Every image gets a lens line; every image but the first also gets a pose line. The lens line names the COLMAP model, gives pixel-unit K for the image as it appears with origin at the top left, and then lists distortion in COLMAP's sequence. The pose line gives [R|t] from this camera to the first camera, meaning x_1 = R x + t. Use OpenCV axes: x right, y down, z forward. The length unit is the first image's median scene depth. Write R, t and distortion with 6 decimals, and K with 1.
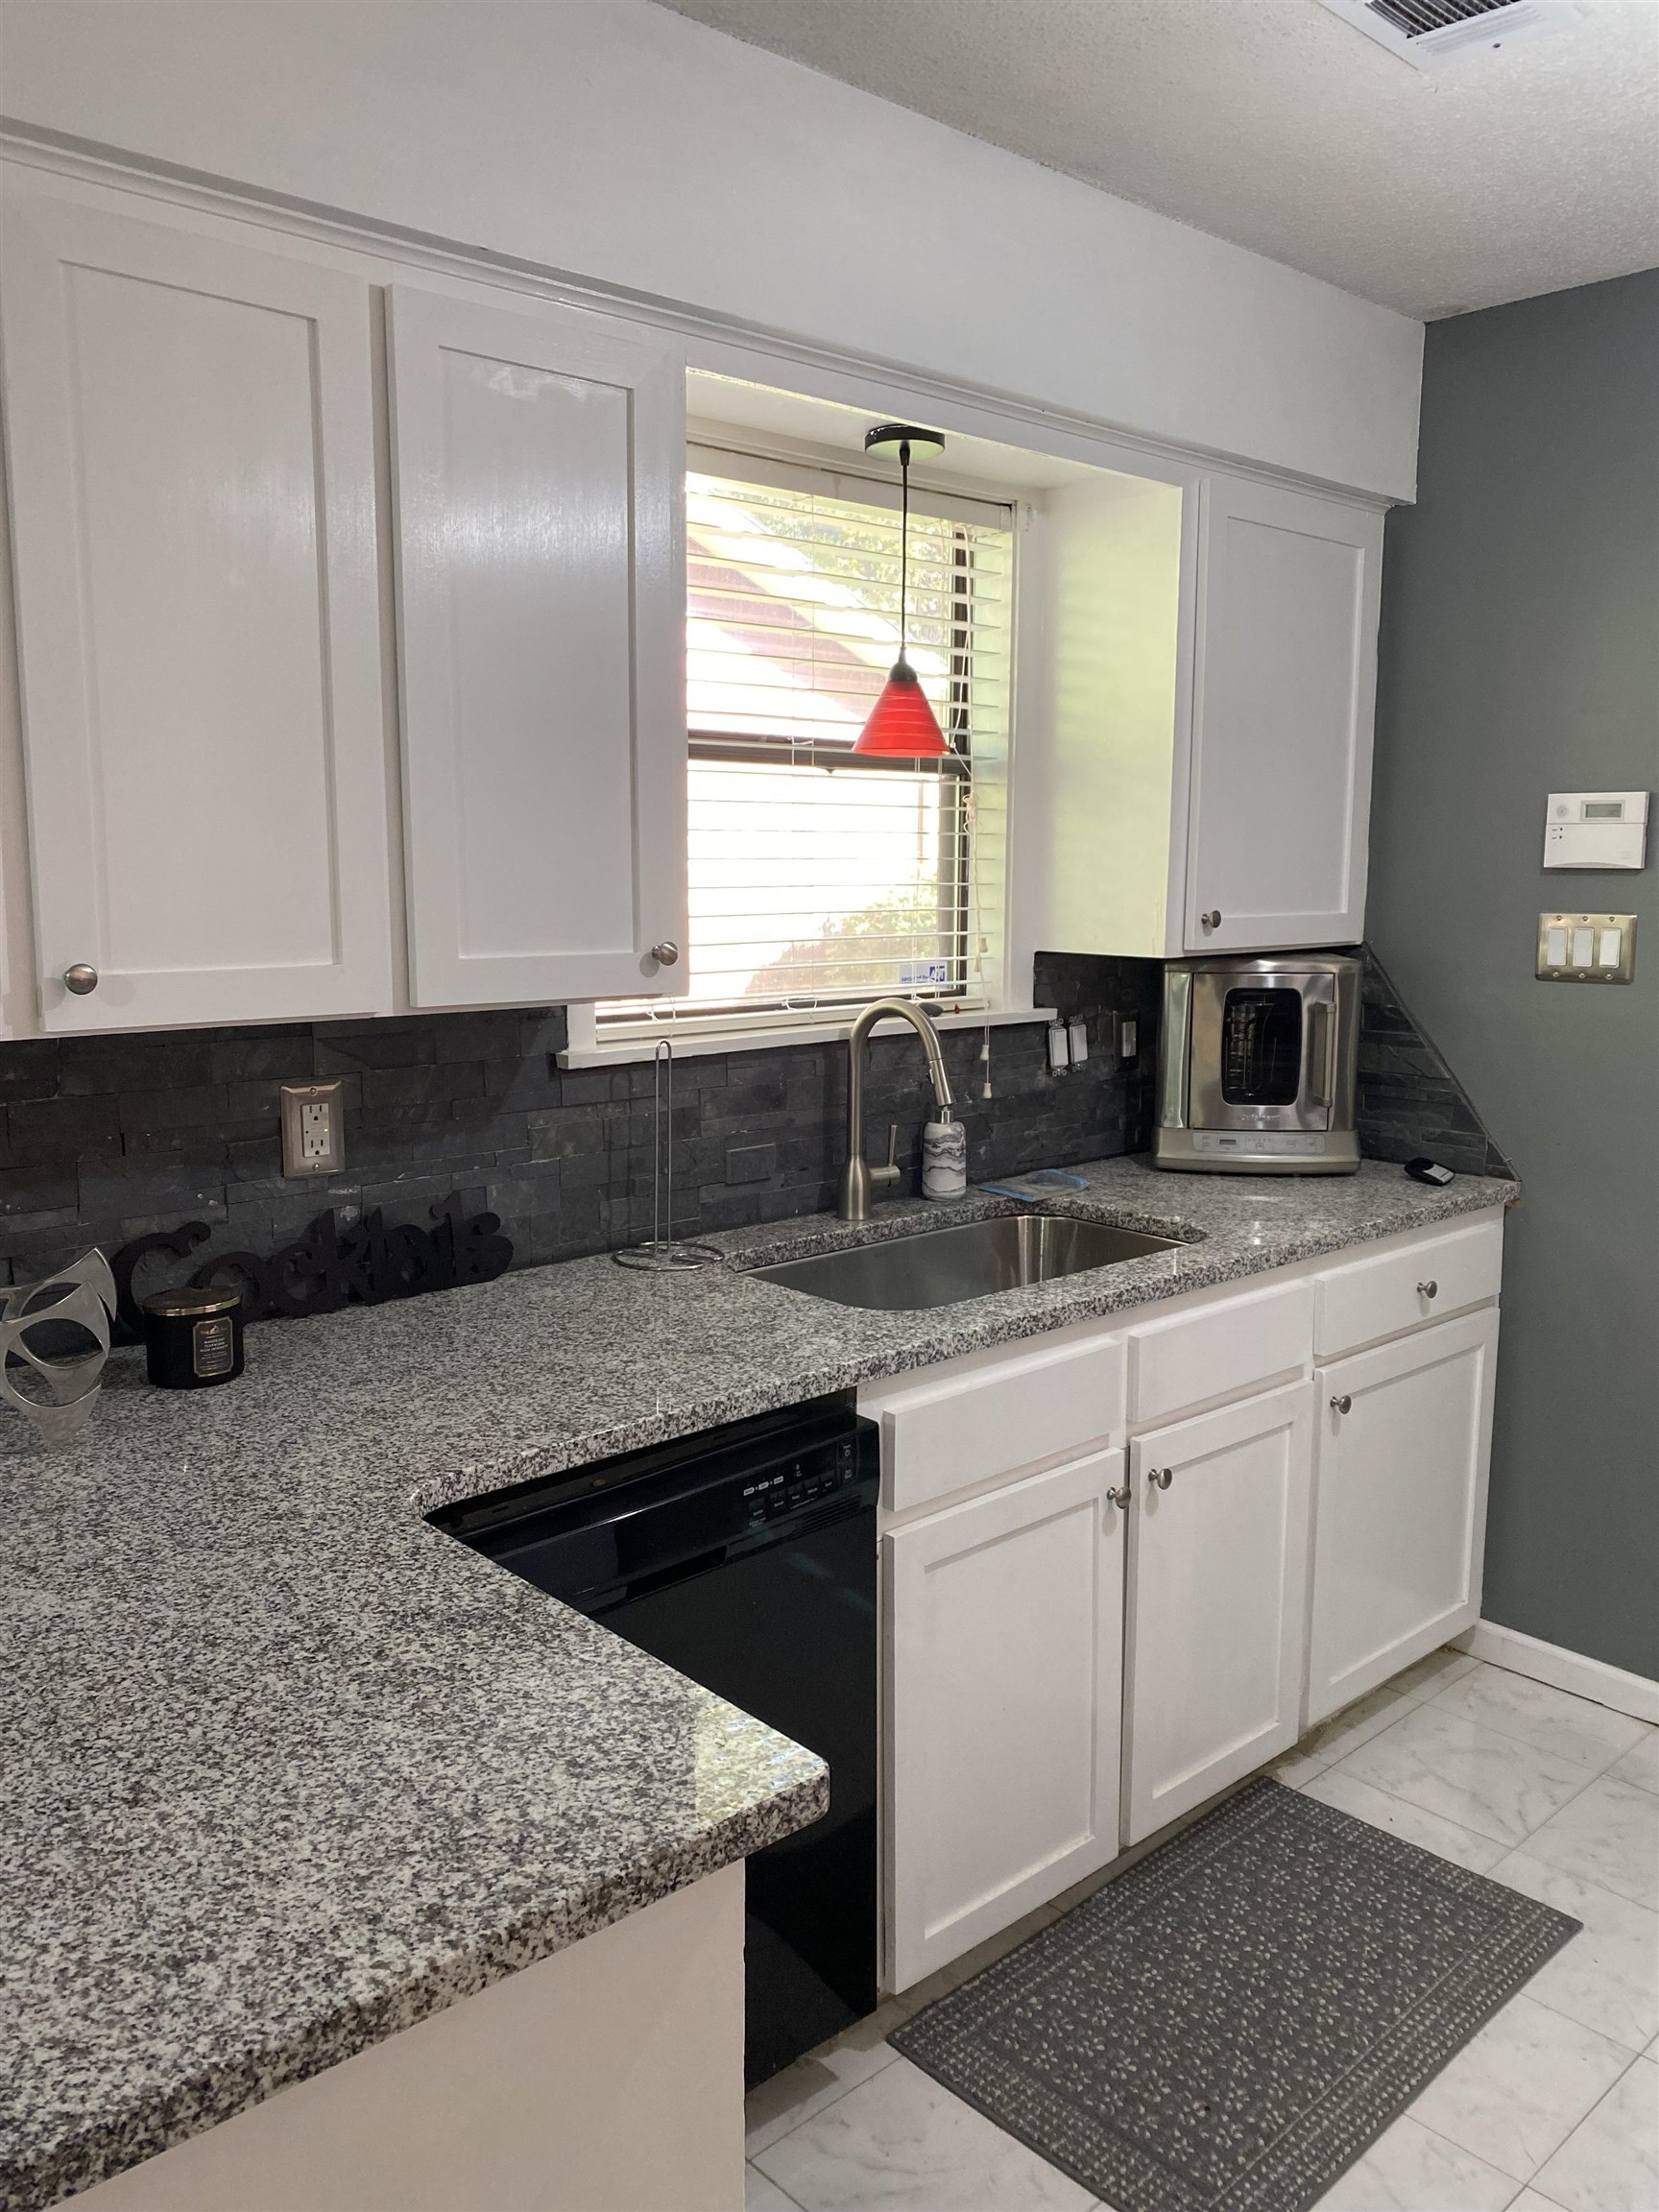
lens RADIAL K [[1689.2, 0, 817.0], [0, 1689.2, 1052.3], [0, 0, 1]] dist [0.024556, -0.021425]
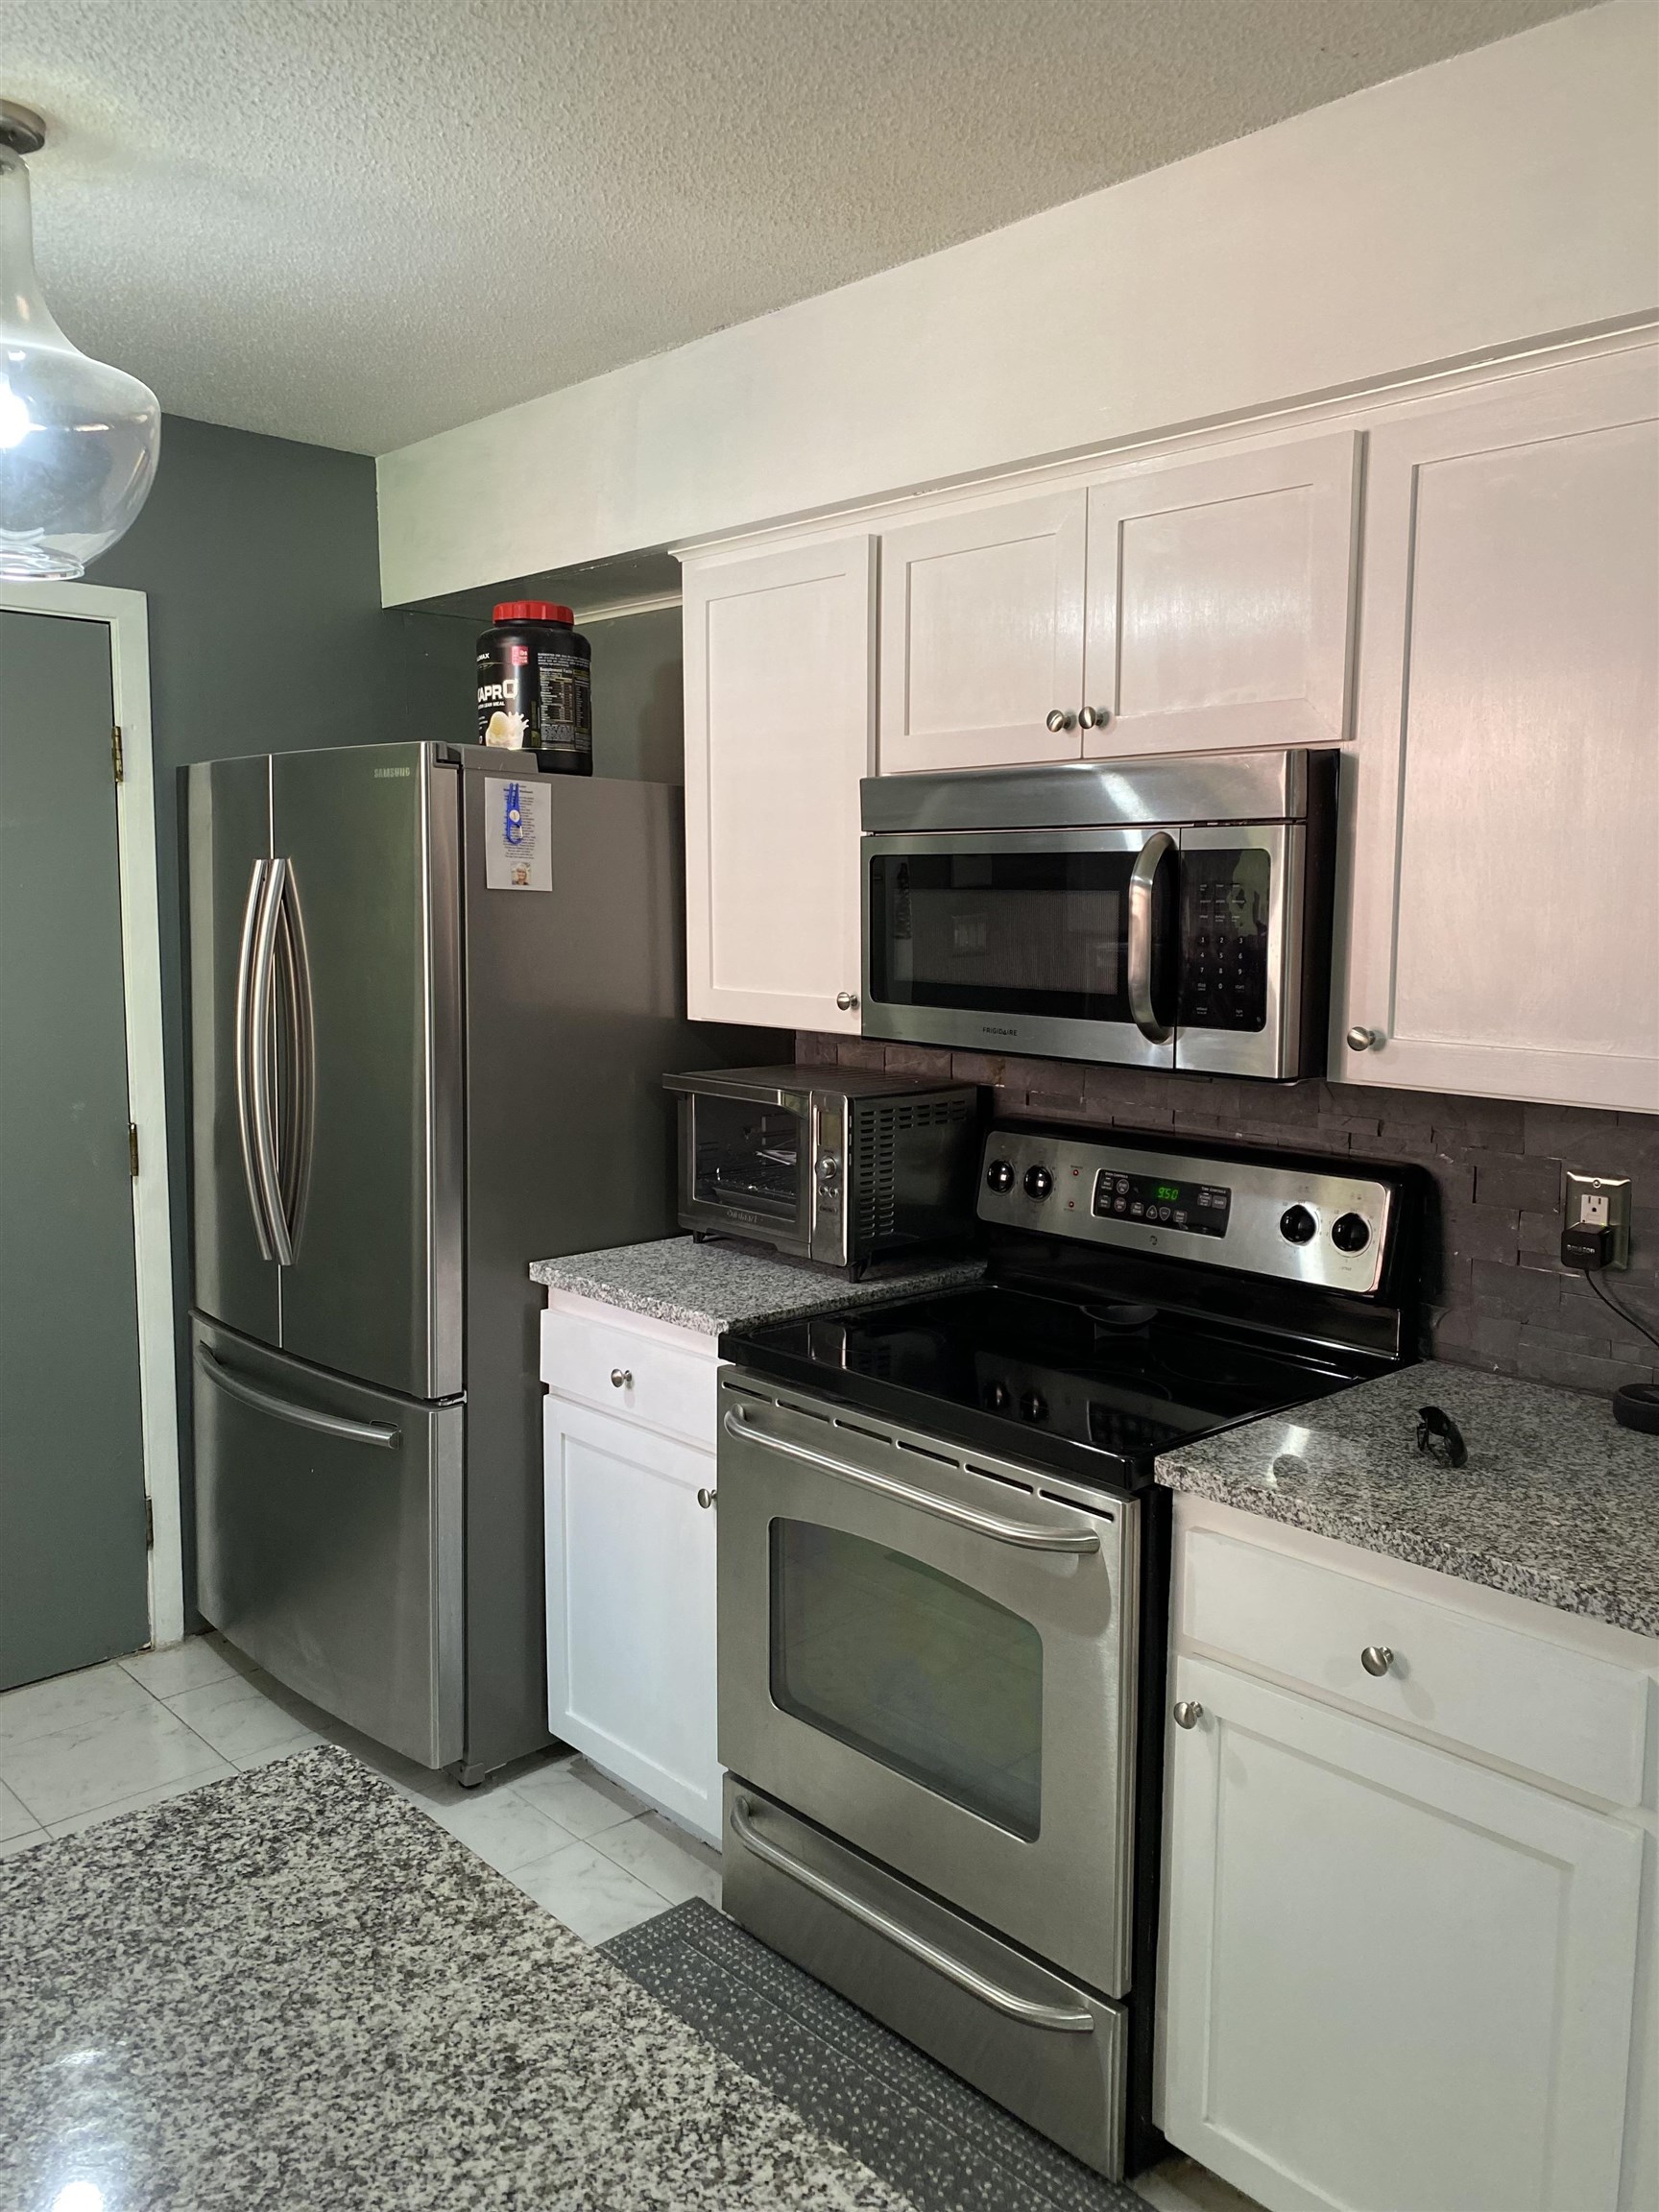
lens RADIAL K [[1689.2, 0, 837.2], [0, 1689.2, 1089.3], [0, 0, 1]] dist [0.024556, -0.021425]
pose [[-0.011014, -0.120305, 0.992676, -0.492364], [0.108052, 0.986780, 0.120790, -0.051618], [-0.994084, 0.108591, 0.002131, 0.280658]]
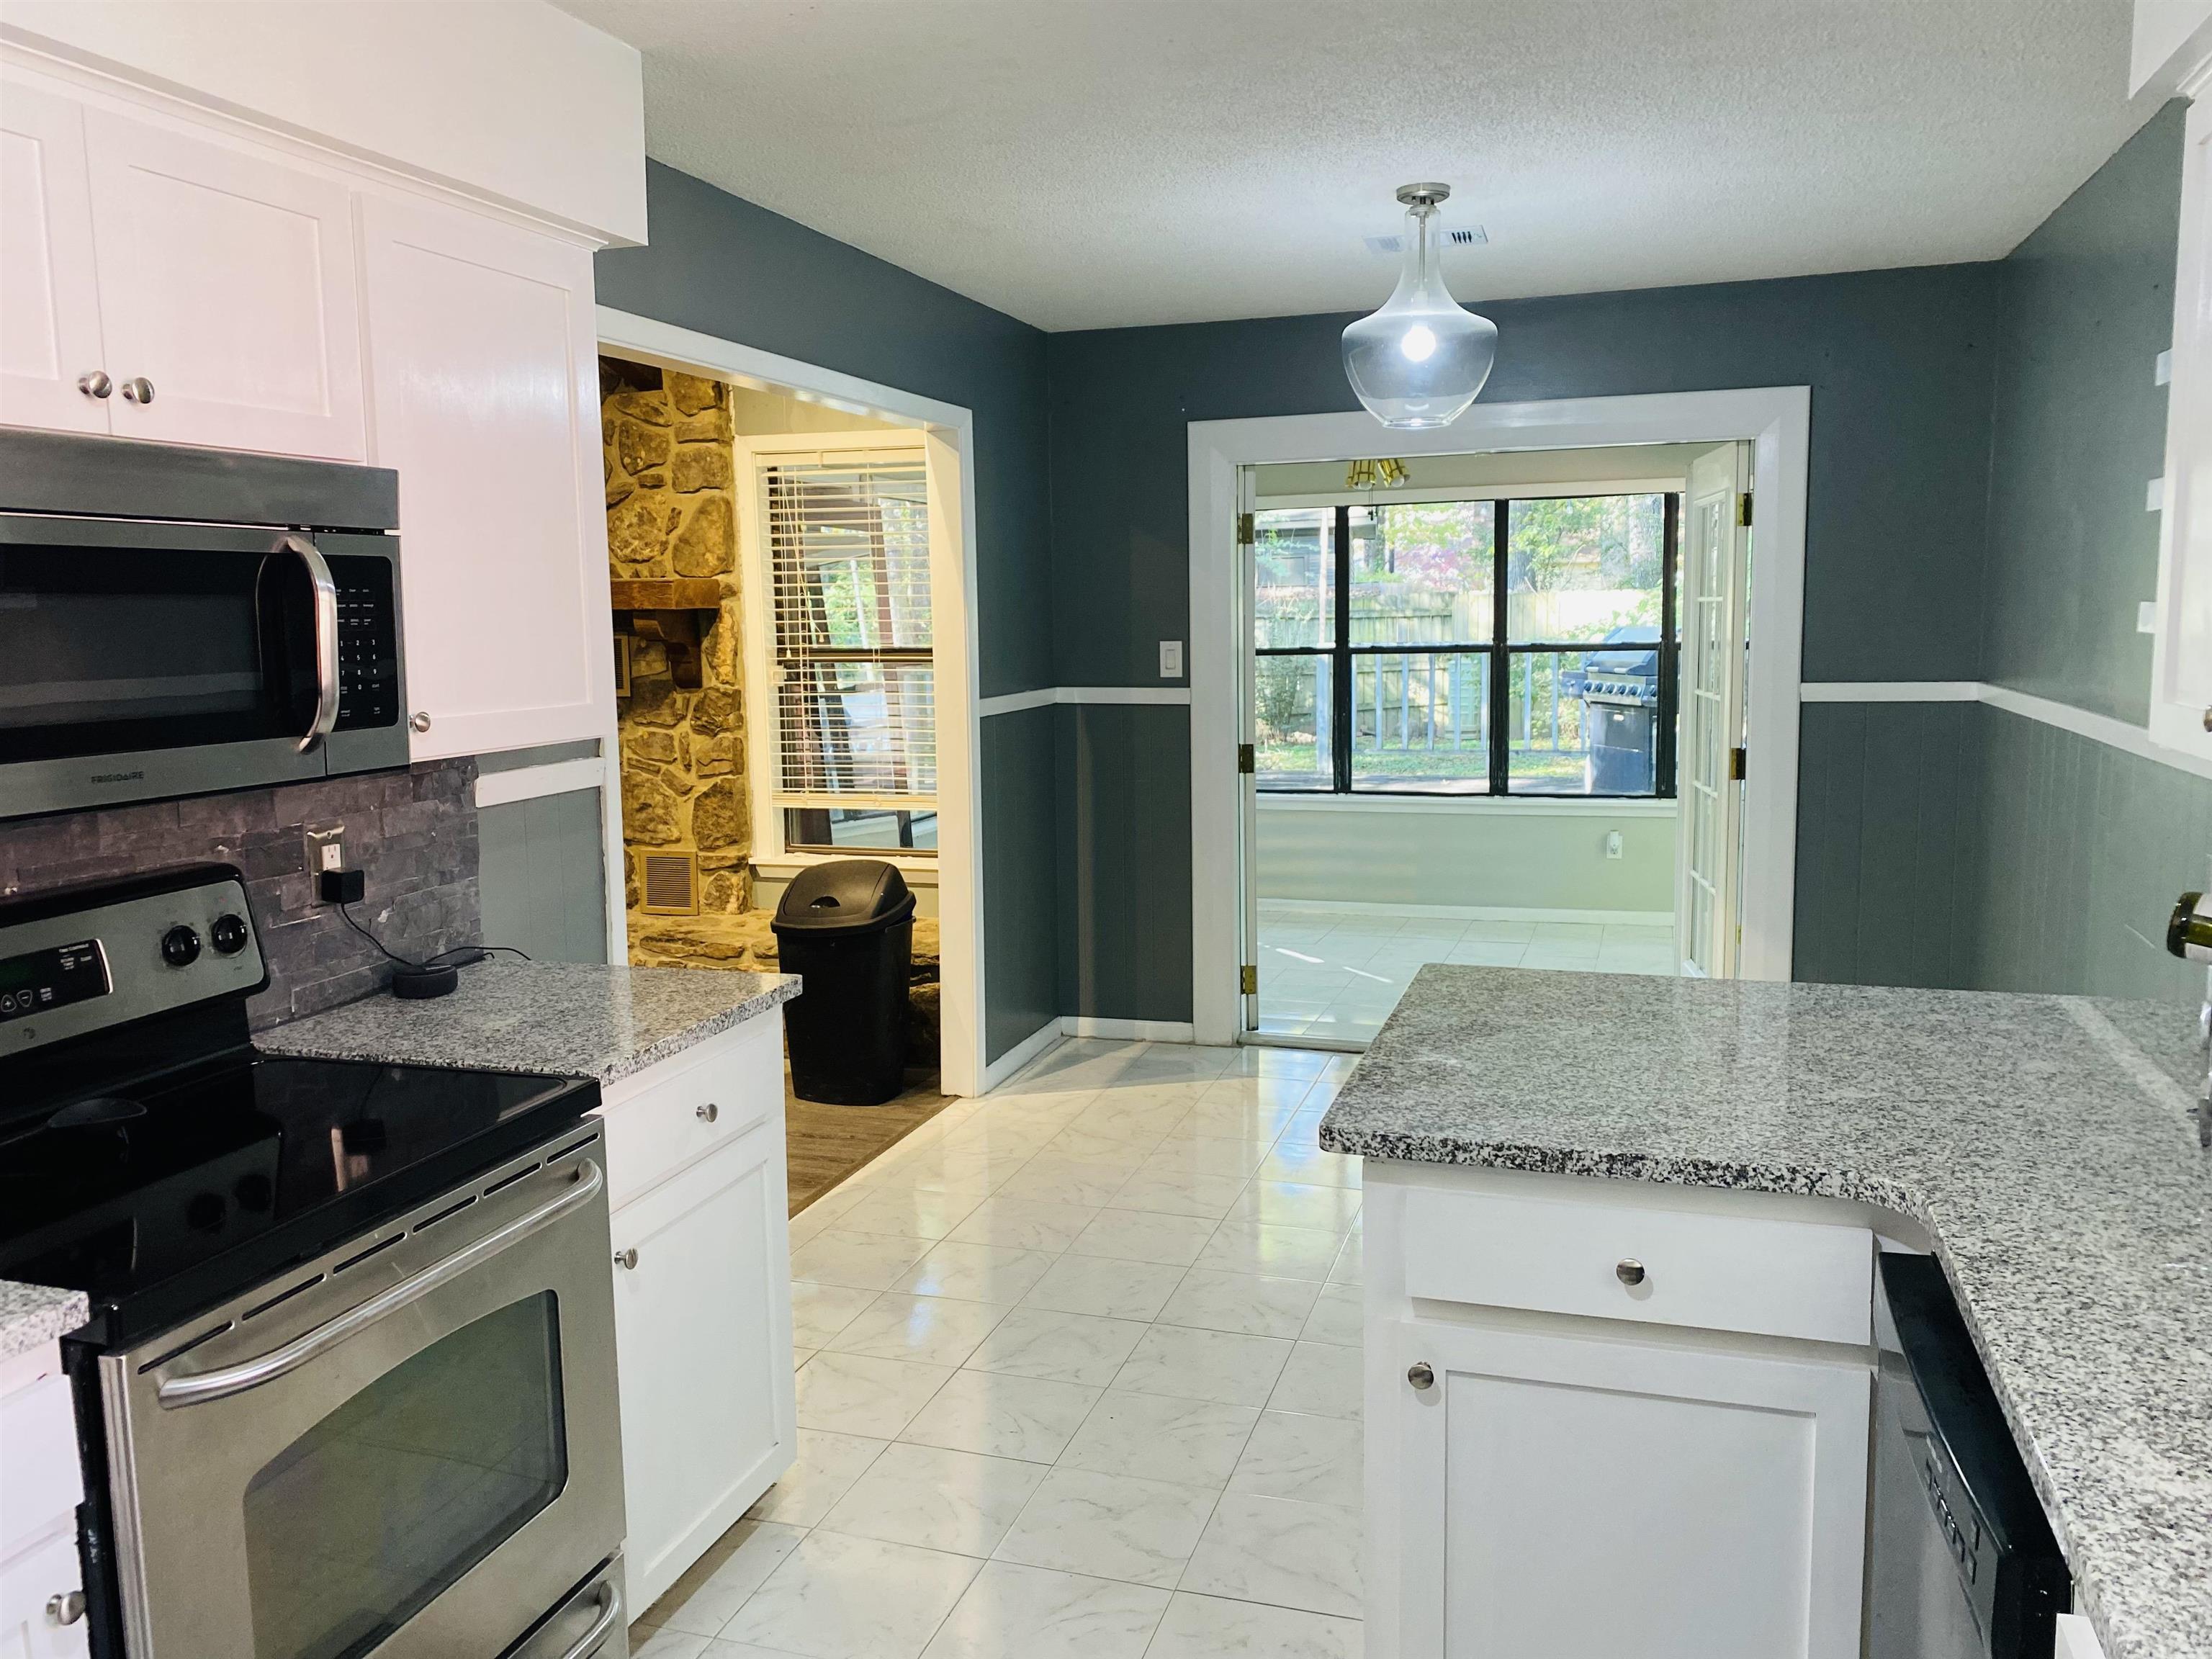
lens RADIAL K [[1689.2, 0, 1106.2], [0, 1689.2, 815.7], [0, 0, 1]] dist [0.024556, -0.021425]
pose [[-0.864482, 0.072984, -0.497337, 0.490273], [-0.045335, 0.974051, 0.221744, -0.130592], [0.500615, 0.214240, -0.838741, 1.060887]]
